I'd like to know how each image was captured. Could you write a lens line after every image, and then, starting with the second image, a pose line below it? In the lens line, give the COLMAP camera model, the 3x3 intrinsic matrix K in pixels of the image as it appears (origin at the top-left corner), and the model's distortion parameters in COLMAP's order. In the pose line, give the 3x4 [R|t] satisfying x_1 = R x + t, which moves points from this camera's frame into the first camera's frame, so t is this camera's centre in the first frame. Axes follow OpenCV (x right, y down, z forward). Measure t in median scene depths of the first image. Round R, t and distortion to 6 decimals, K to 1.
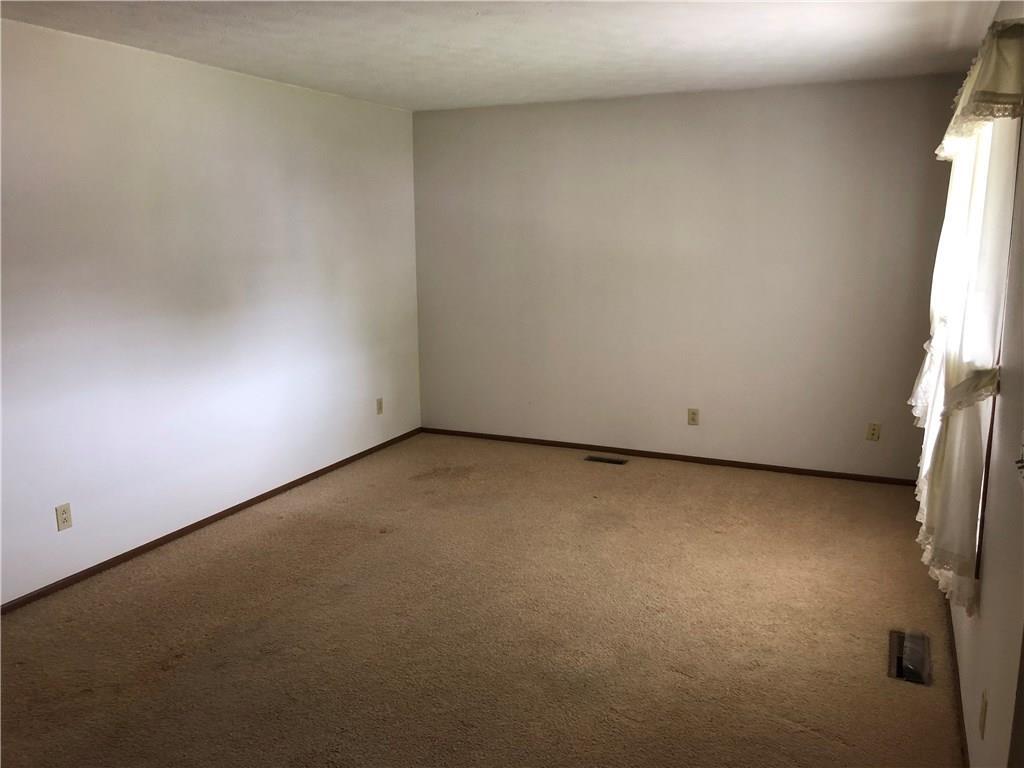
lens RADIAL K [[832.2, 0, 512.0], [0, 832.2, 384.0], [0, 0, 1]] dist [-0.033532, 0.070654]
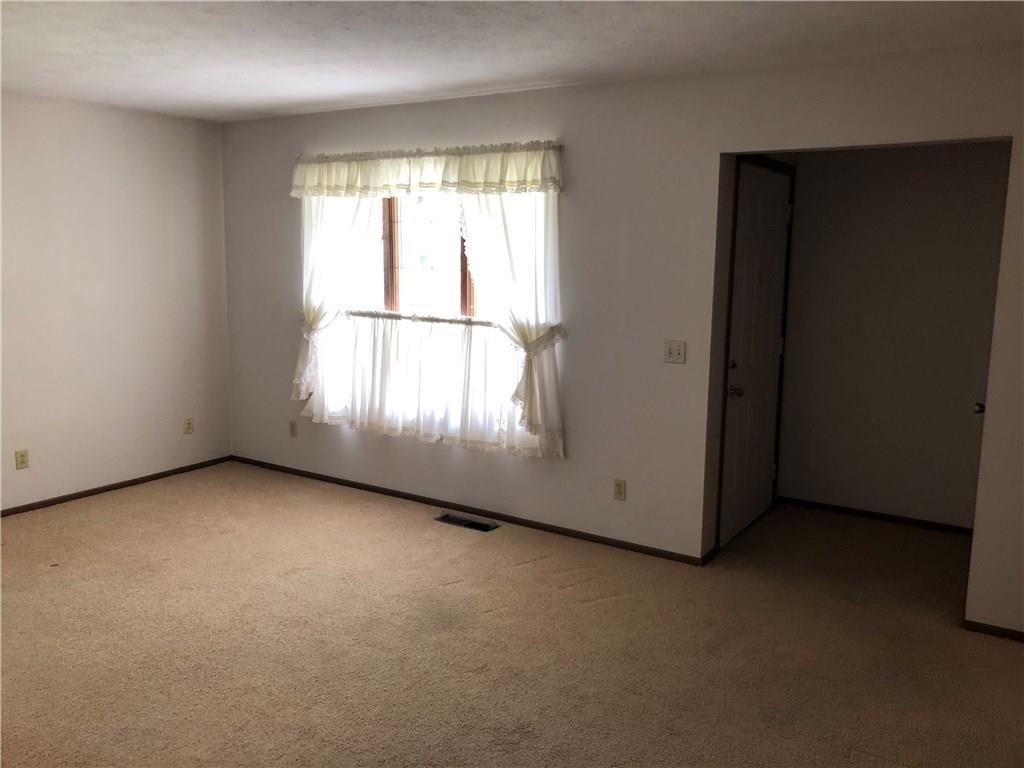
lens RADIAL K [[832.2, 0, 512.0], [0, 832.2, 384.0], [0, 0, 1]] dist [-0.033532, 0.070654]
pose [[0.139712, -0.151026, 0.978607, -0.879844], [0.171132, 0.977111, 0.126364, -0.096201], [-0.975292, 0.149817, 0.162360, 0.548756]]
